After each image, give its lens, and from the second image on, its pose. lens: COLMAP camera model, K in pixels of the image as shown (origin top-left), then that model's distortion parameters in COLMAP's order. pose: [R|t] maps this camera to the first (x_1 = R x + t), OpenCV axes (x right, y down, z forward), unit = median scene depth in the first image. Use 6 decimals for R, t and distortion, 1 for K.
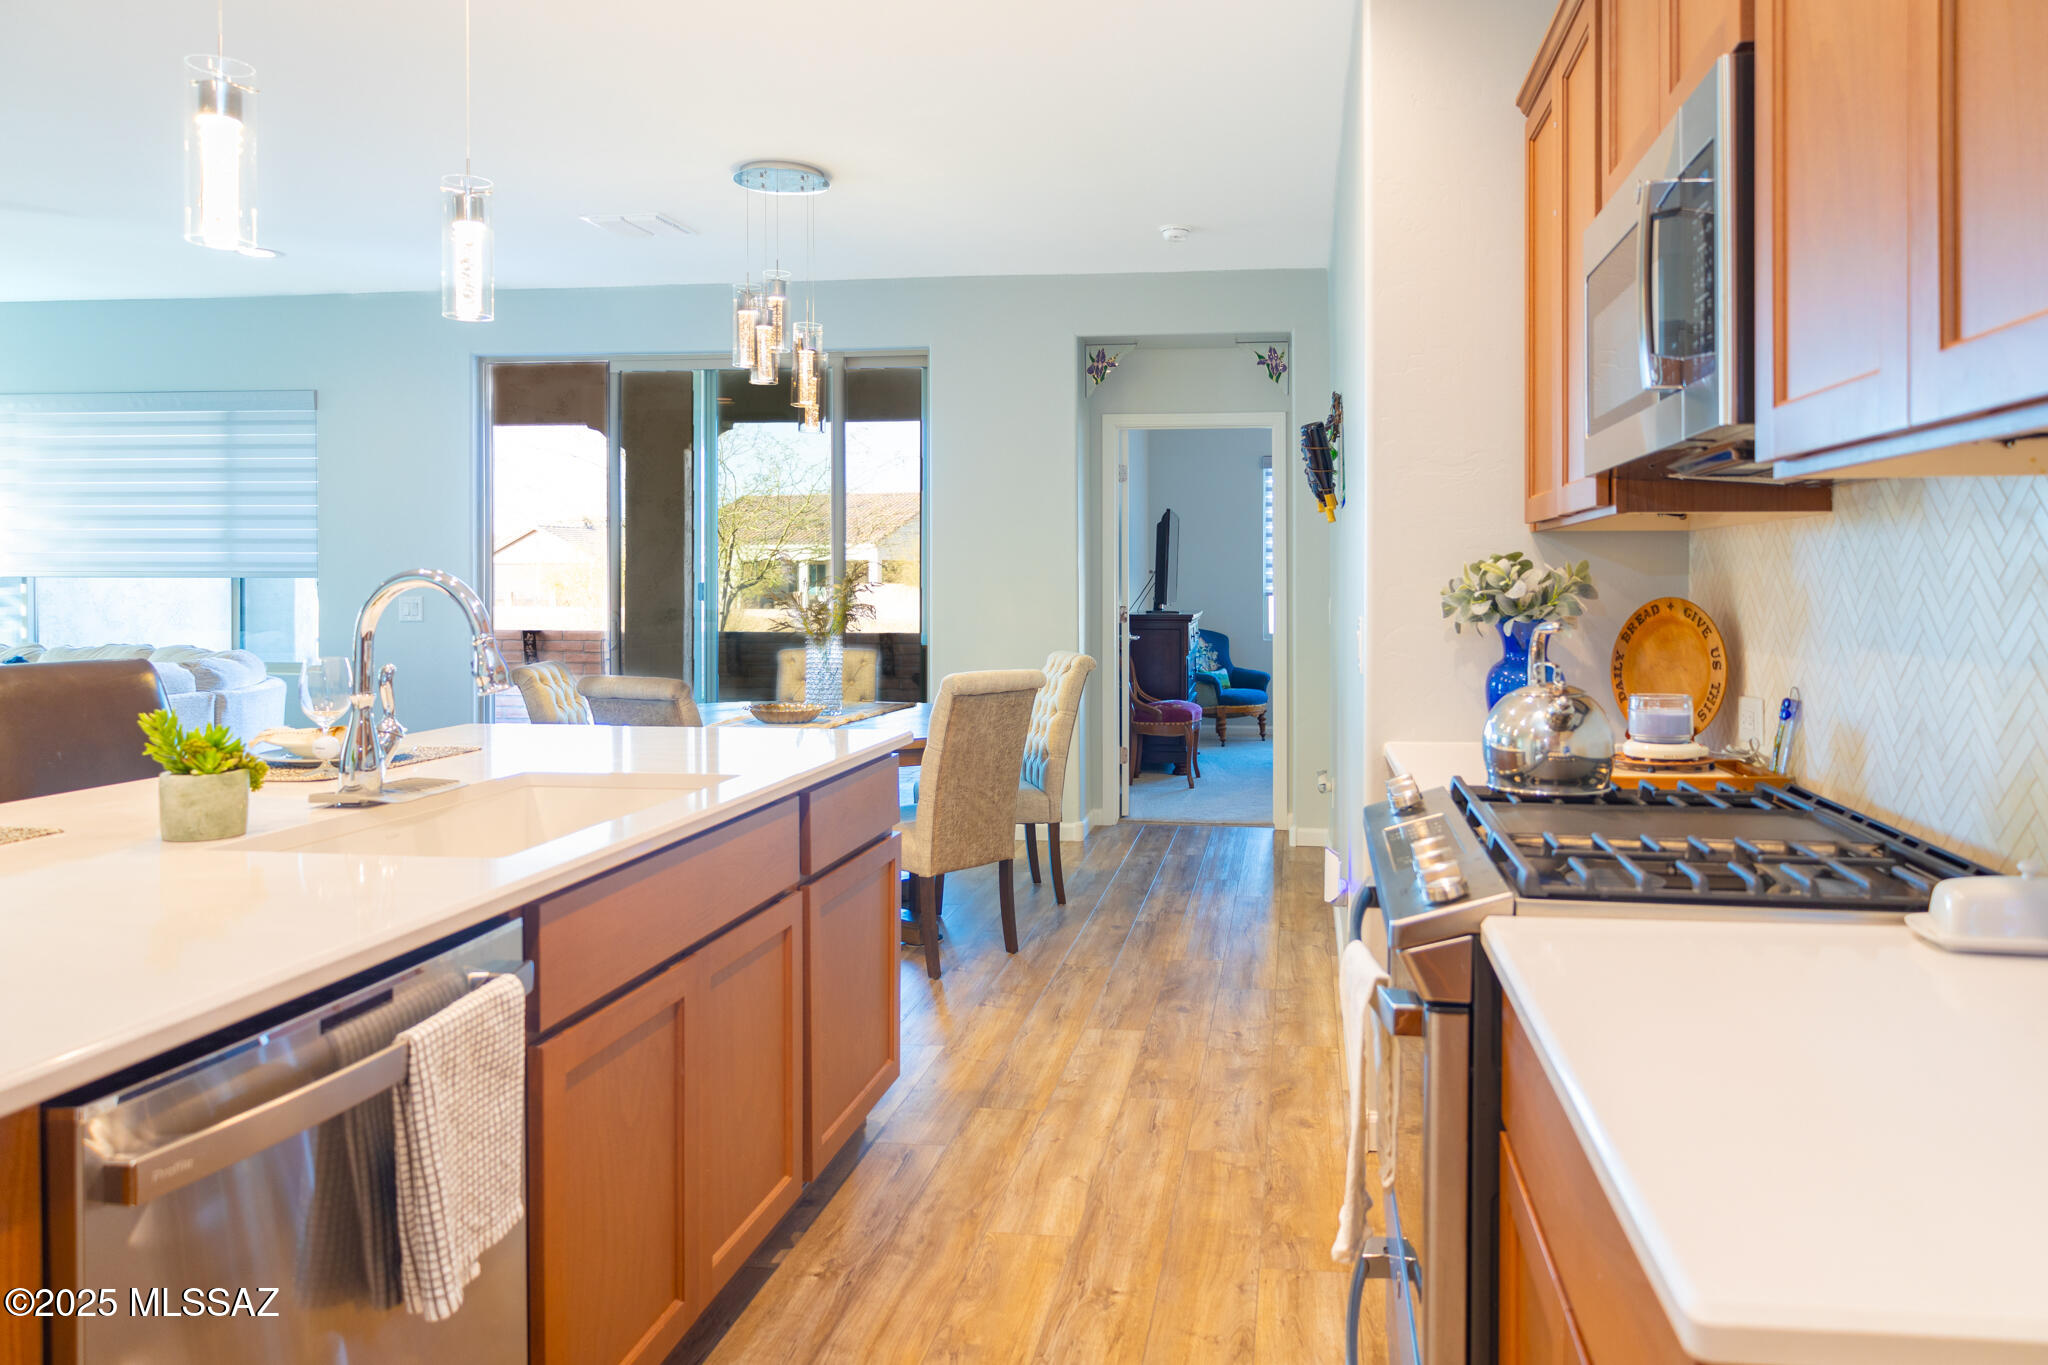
lens RADIAL K [[1324.2, 0, 978.7], [0, 1324.2, 583.7], [0, 0, 1]] dist [-0.016758, 0.007451]
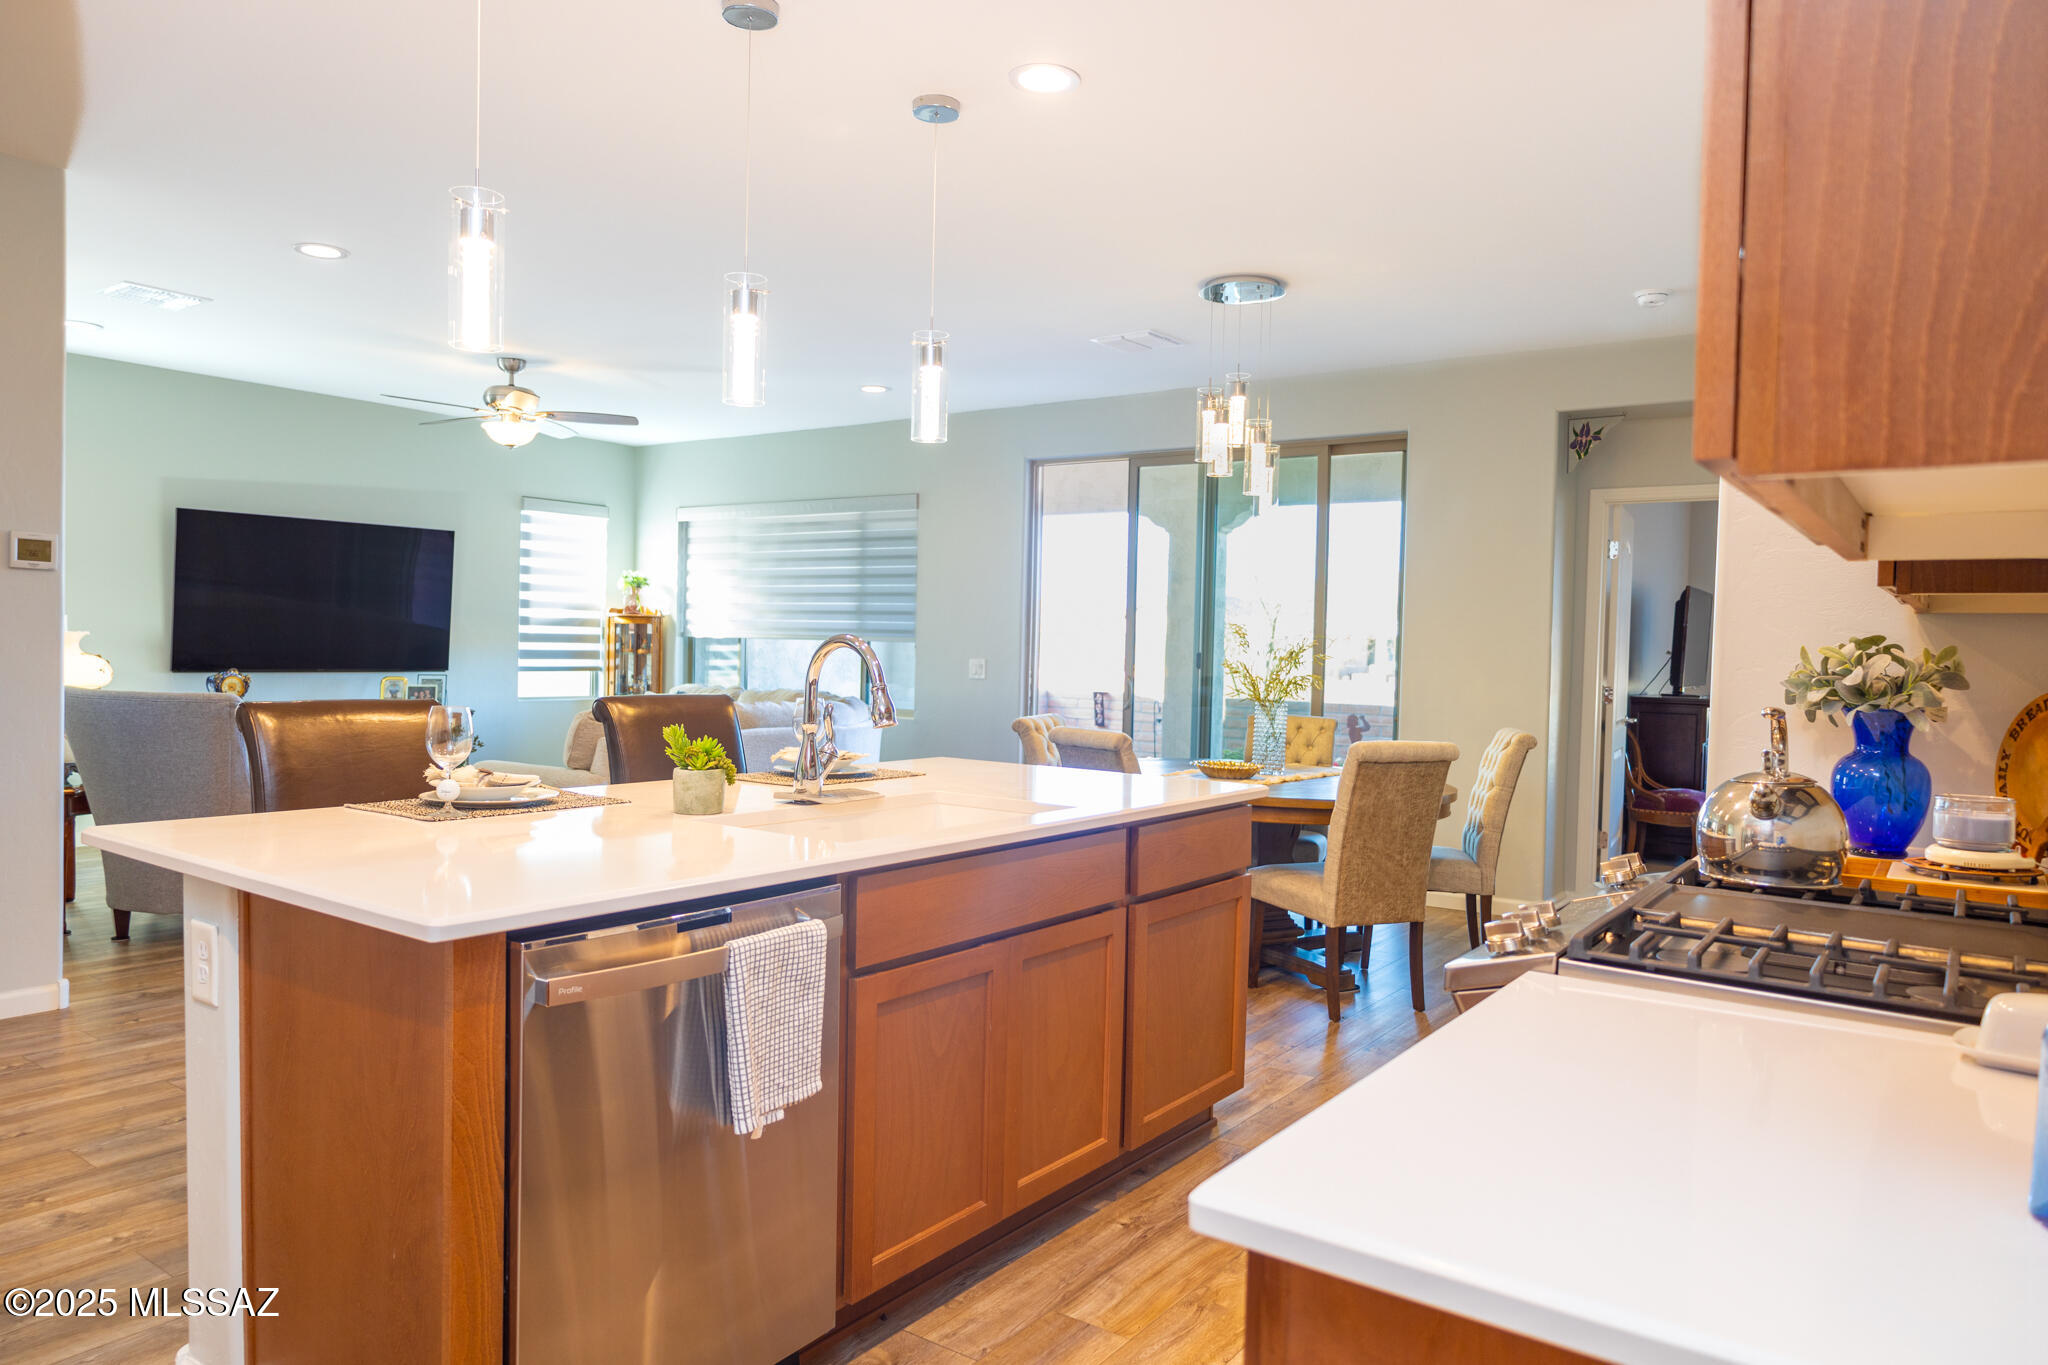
lens RADIAL K [[1324.2, 0, 1030.1], [0, 1324.2, 686.2], [0, 0, 1]] dist [-0.016758, 0.007451]
pose [[0.871395, 0.034197, -0.489389, 0.365872], [-0.023806, 0.999340, 0.027443, 0.000210], [0.490004, -0.012263, 0.871634, -0.087803]]
